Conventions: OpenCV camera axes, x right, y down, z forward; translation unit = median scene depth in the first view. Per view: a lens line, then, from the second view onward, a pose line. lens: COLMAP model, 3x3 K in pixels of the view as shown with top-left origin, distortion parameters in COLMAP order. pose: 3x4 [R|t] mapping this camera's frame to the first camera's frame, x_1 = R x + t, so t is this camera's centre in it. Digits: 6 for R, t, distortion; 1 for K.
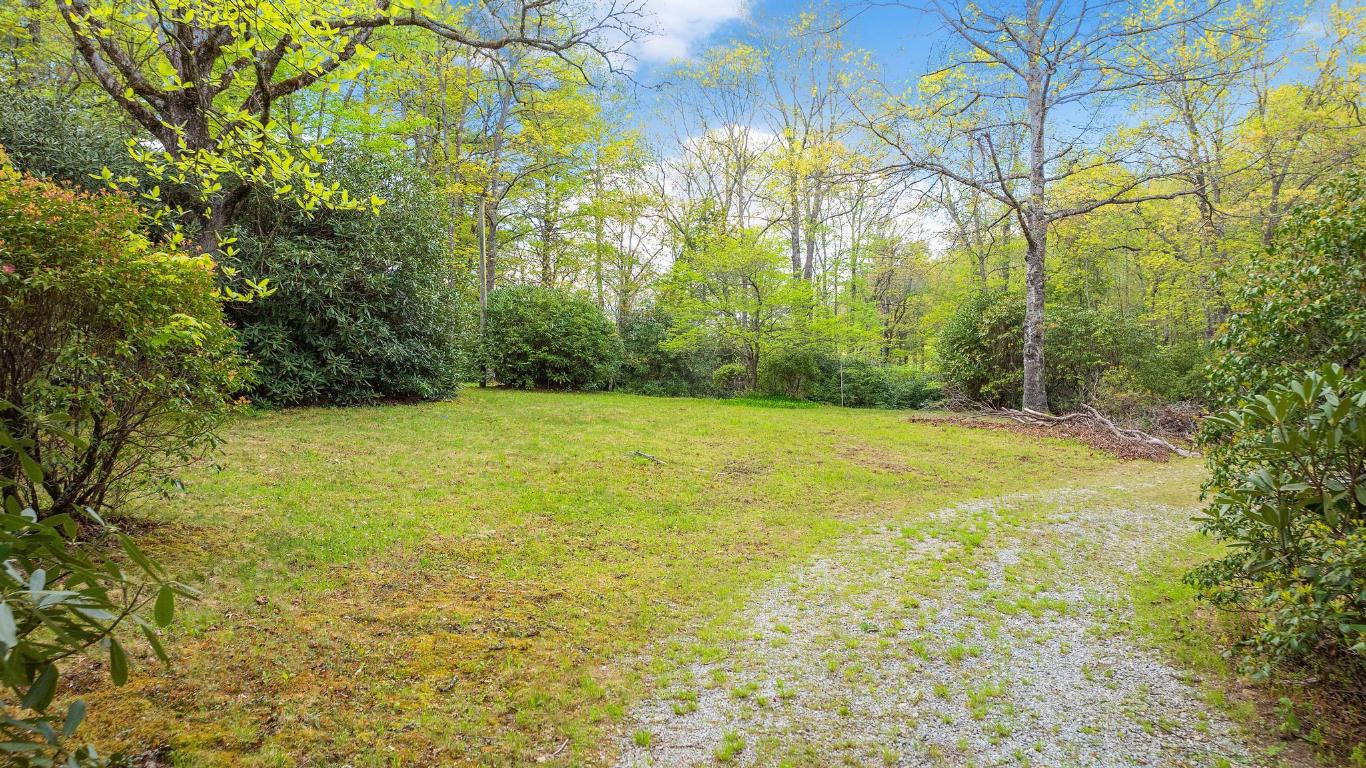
lens RADIAL K [[965.3, 0, 684.5], [0, 965.3, 384.7], [0, 0, 1]] dist [-0.008410, -0.003282]
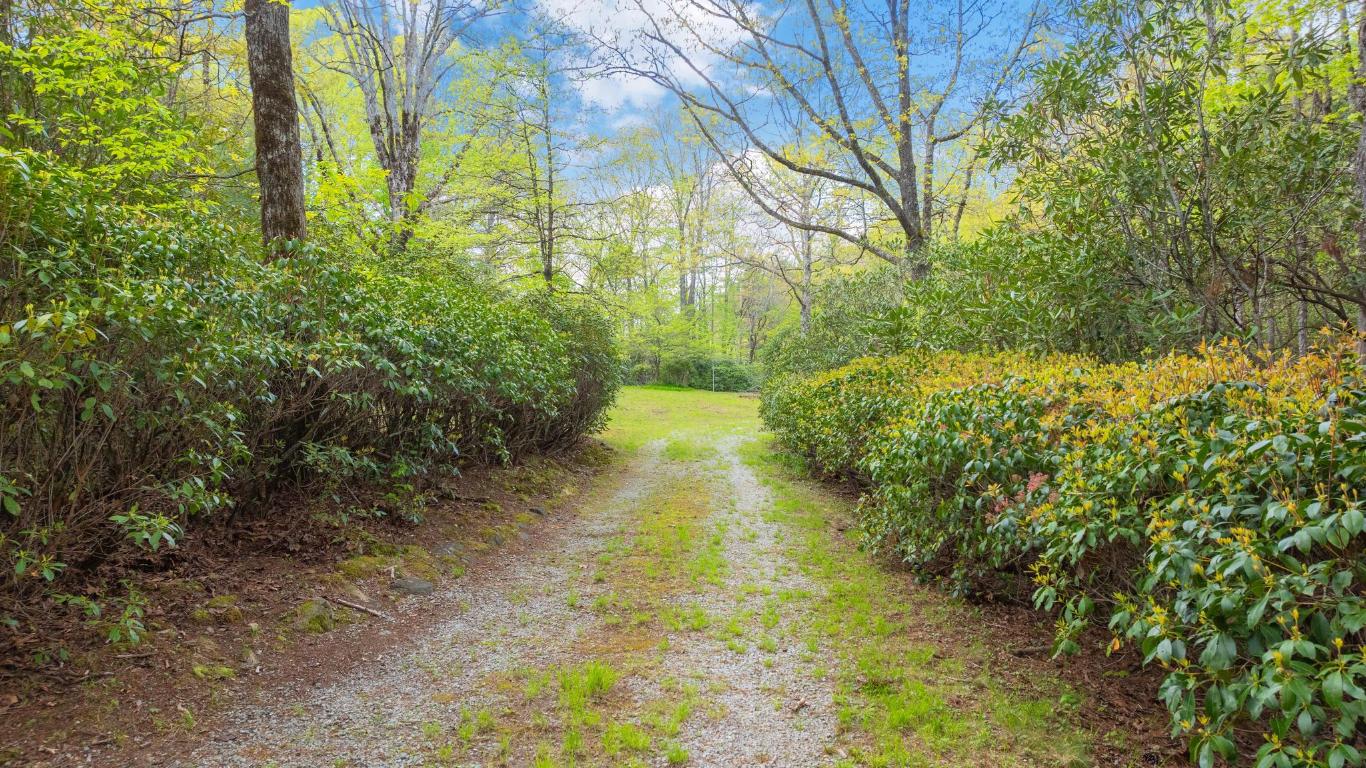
lens RADIAL K [[965.3, 0, 686.9], [0, 965.3, 385.6], [0, 0, 1]] dist [-0.008410, -0.003282]
pose [[0.992971, 0.001490, 0.118352, -0.076066], [-0.002976, 0.999919, 0.012380, -0.007505], [-0.118324, -0.012645, 0.992894, -0.678465]]
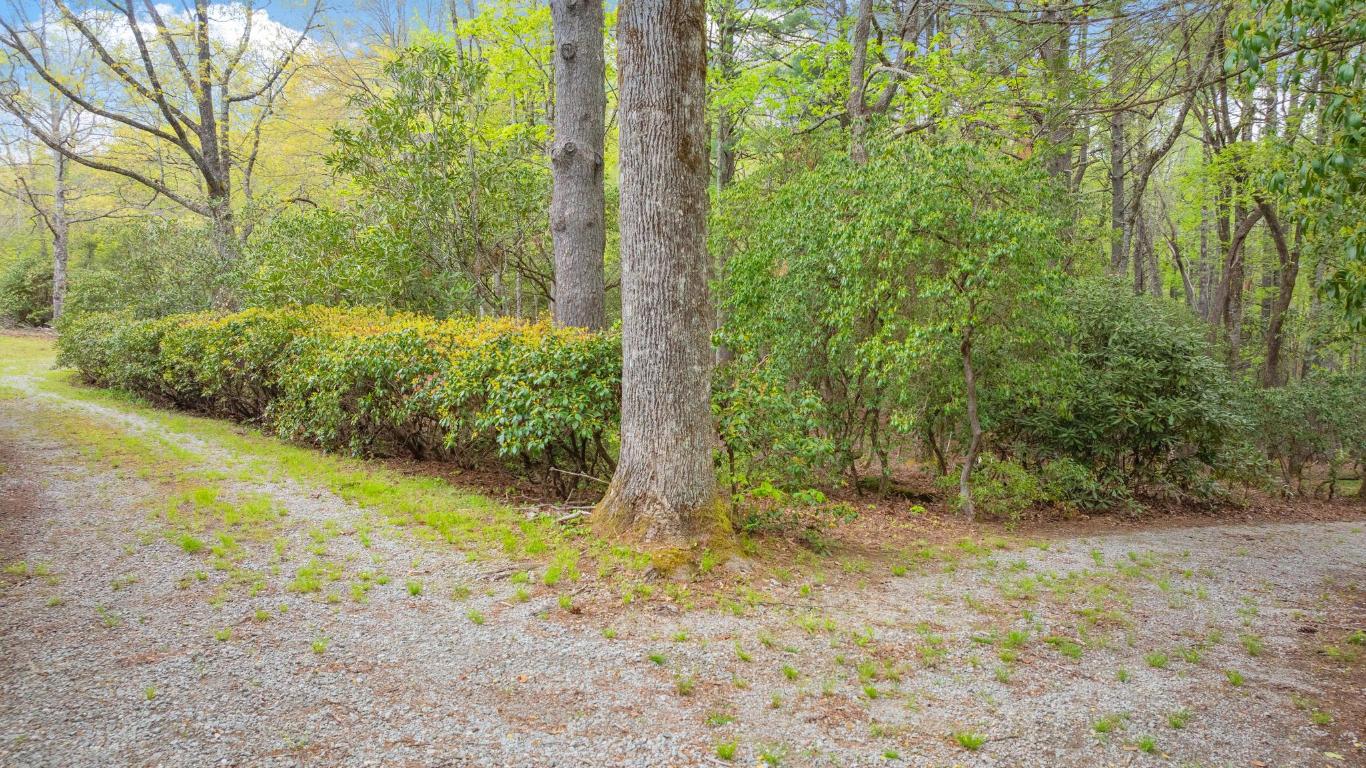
lens RADIAL K [[965.3, 0, 689.1], [0, 965.3, 374.6], [0, 0, 1]] dist [-0.008410, -0.003282]
pose [[0.644875, -0.030549, 0.763677, -0.193344], [-0.020948, 0.998119, 0.057616, -0.012438], [-0.764001, -0.053152, 0.643022, -0.809358]]
